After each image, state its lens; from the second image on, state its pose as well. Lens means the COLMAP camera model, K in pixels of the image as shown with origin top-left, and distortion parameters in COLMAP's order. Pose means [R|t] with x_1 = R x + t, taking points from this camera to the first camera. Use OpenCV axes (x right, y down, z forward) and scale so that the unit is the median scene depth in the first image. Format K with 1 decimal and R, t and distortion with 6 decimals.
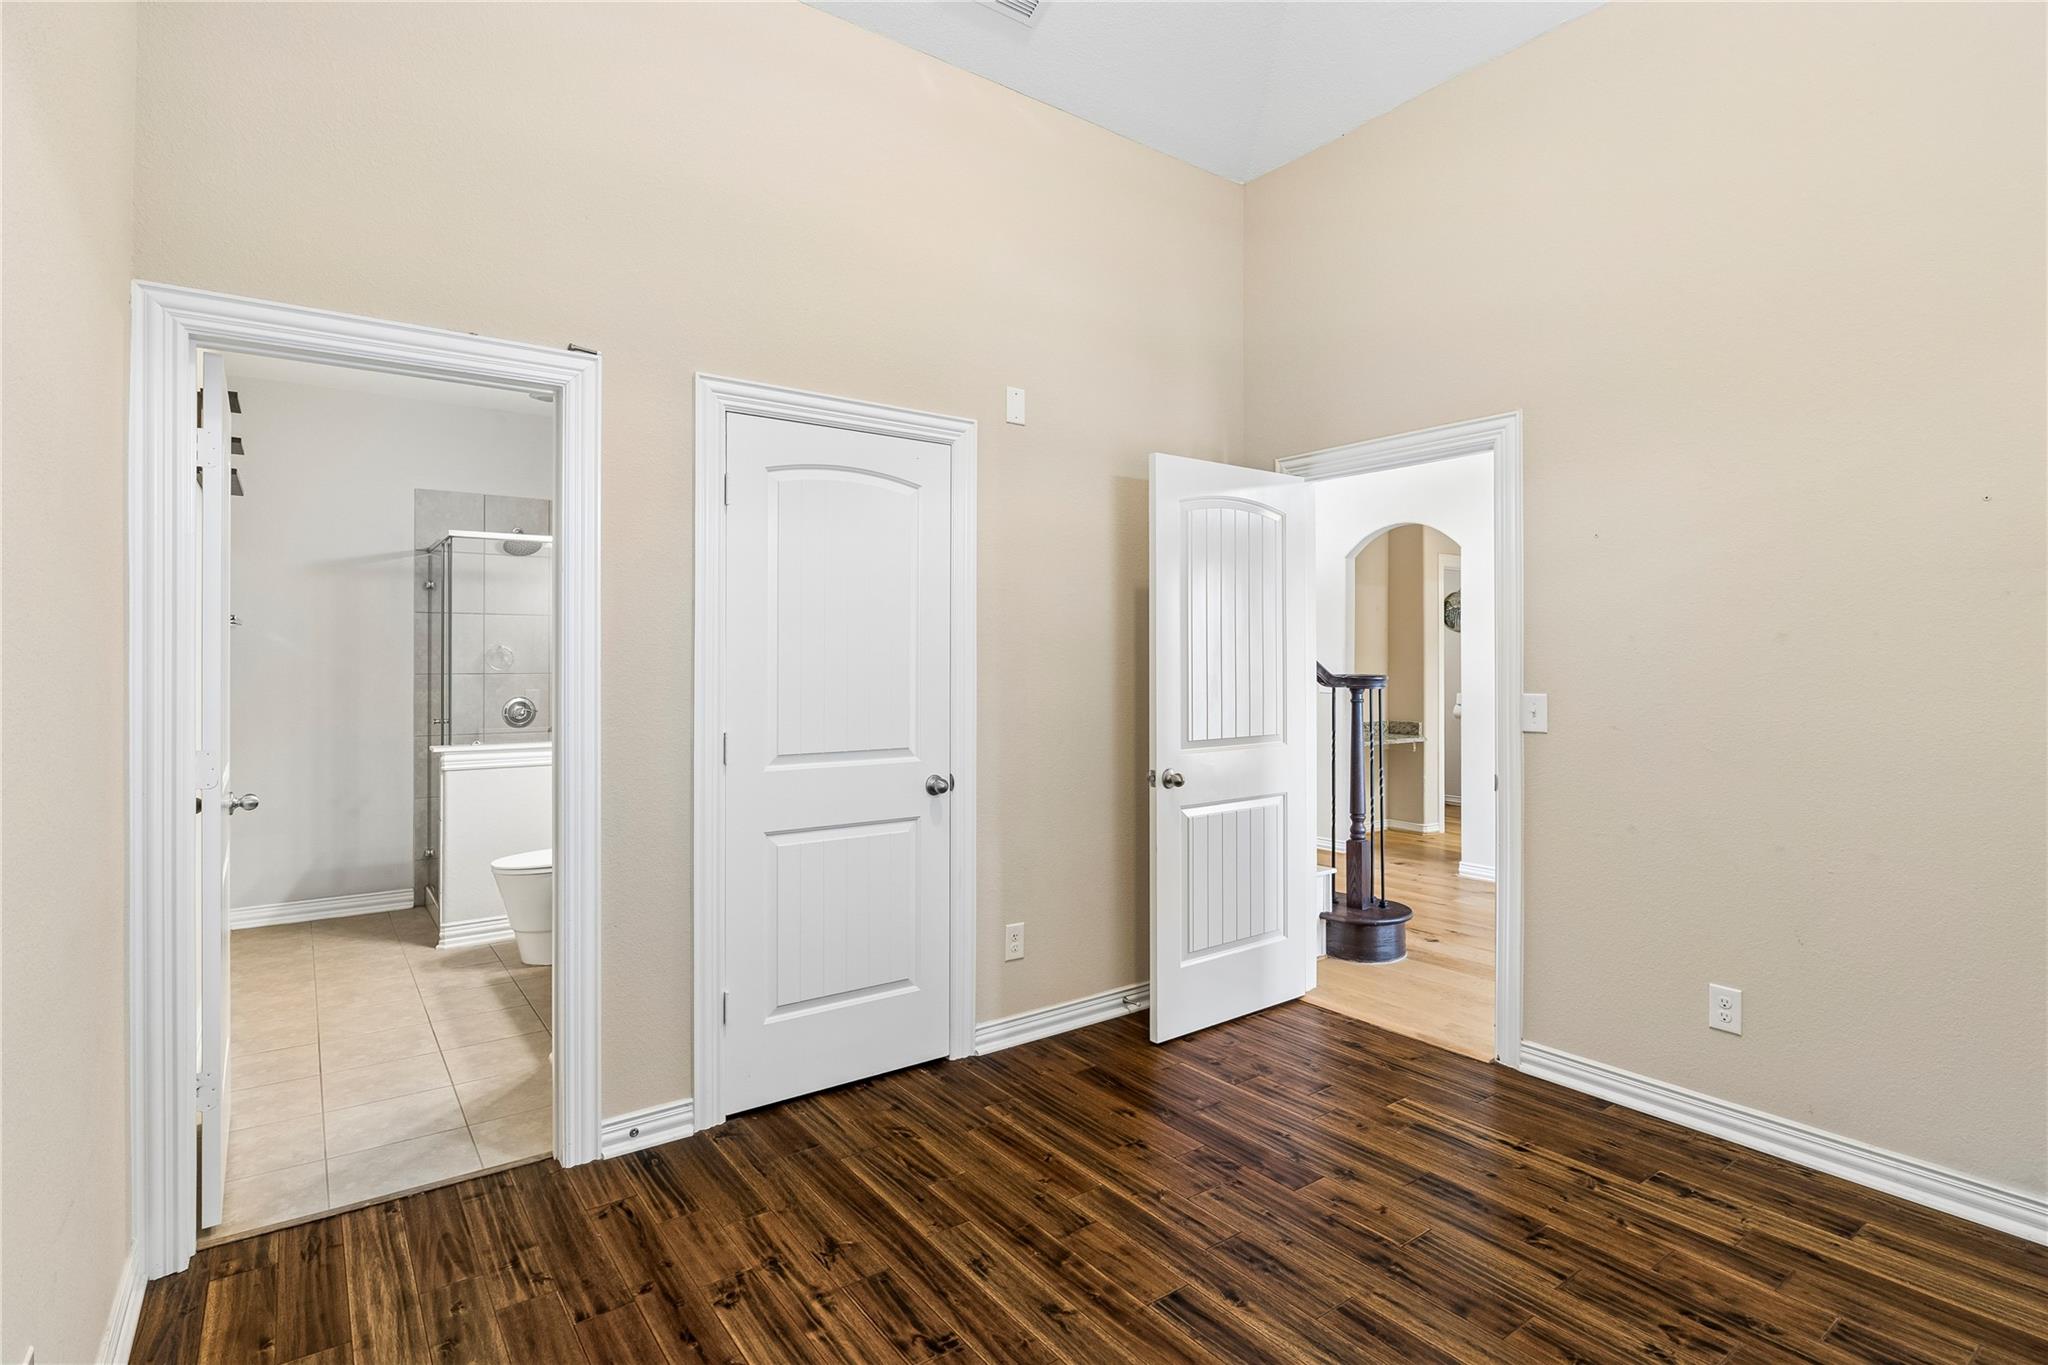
lens RADIAL K [[1017.7, 0, 1030.0], [0, 1017.7, 674.3], [0, 0, 1]] dist [-0.011770, 0.000810]
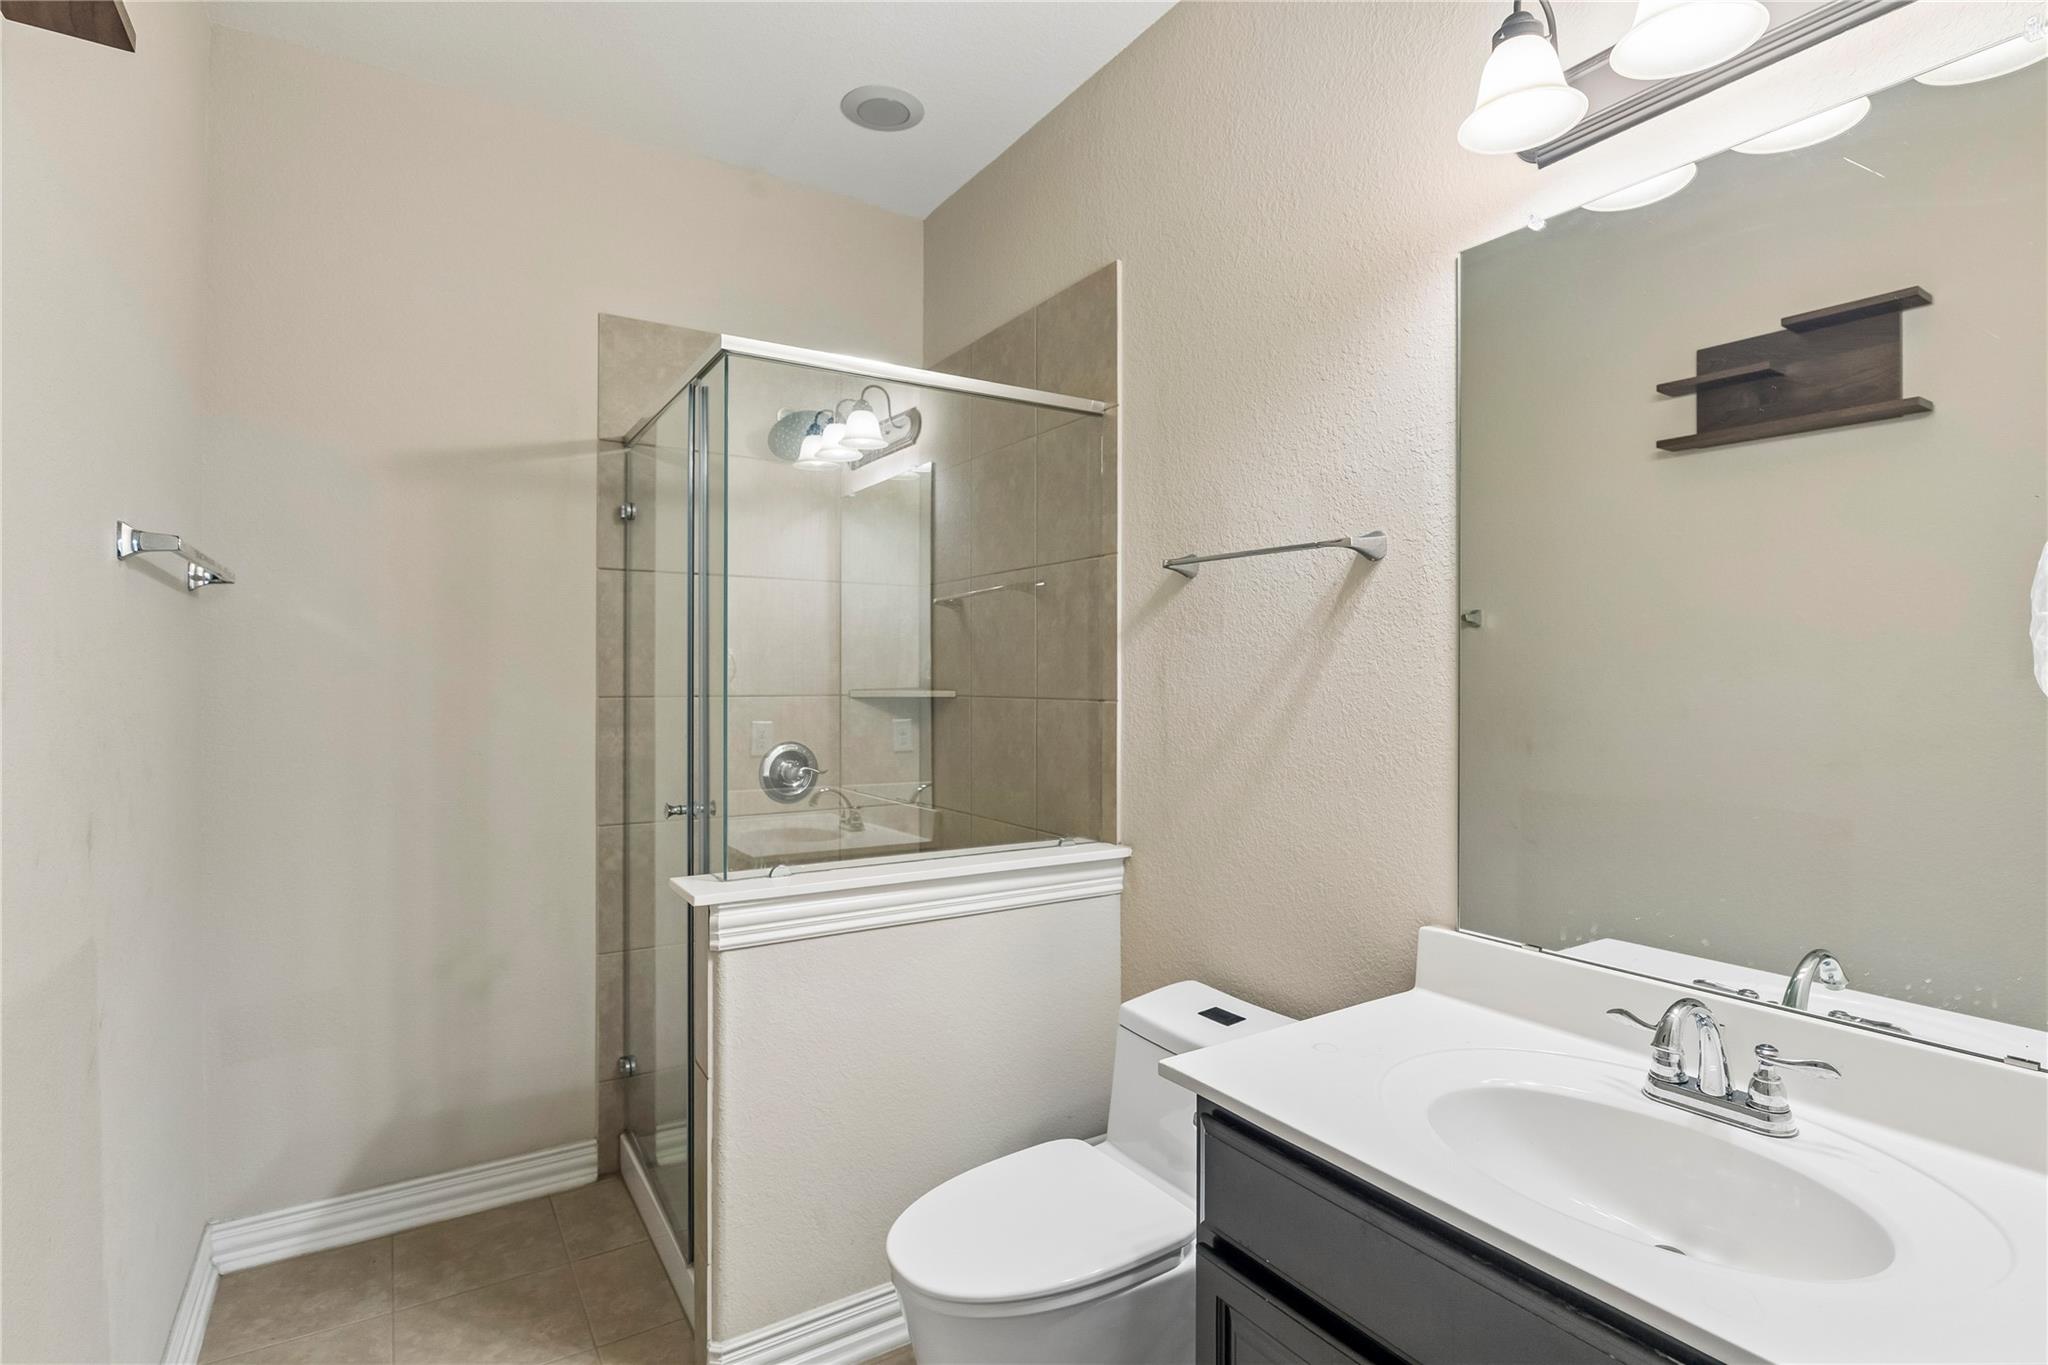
lens RADIAL K [[1017.7, 0, 1021.4], [0, 1017.7, 676.9], [0, 0, 1]] dist [-0.011770, 0.000810]
pose [[0.998708, 0.005365, -0.050523, -0.382865], [-0.005017, 0.999963, 0.006998, -0.014019], [0.050559, -0.006735, 0.998698, 0.529111]]
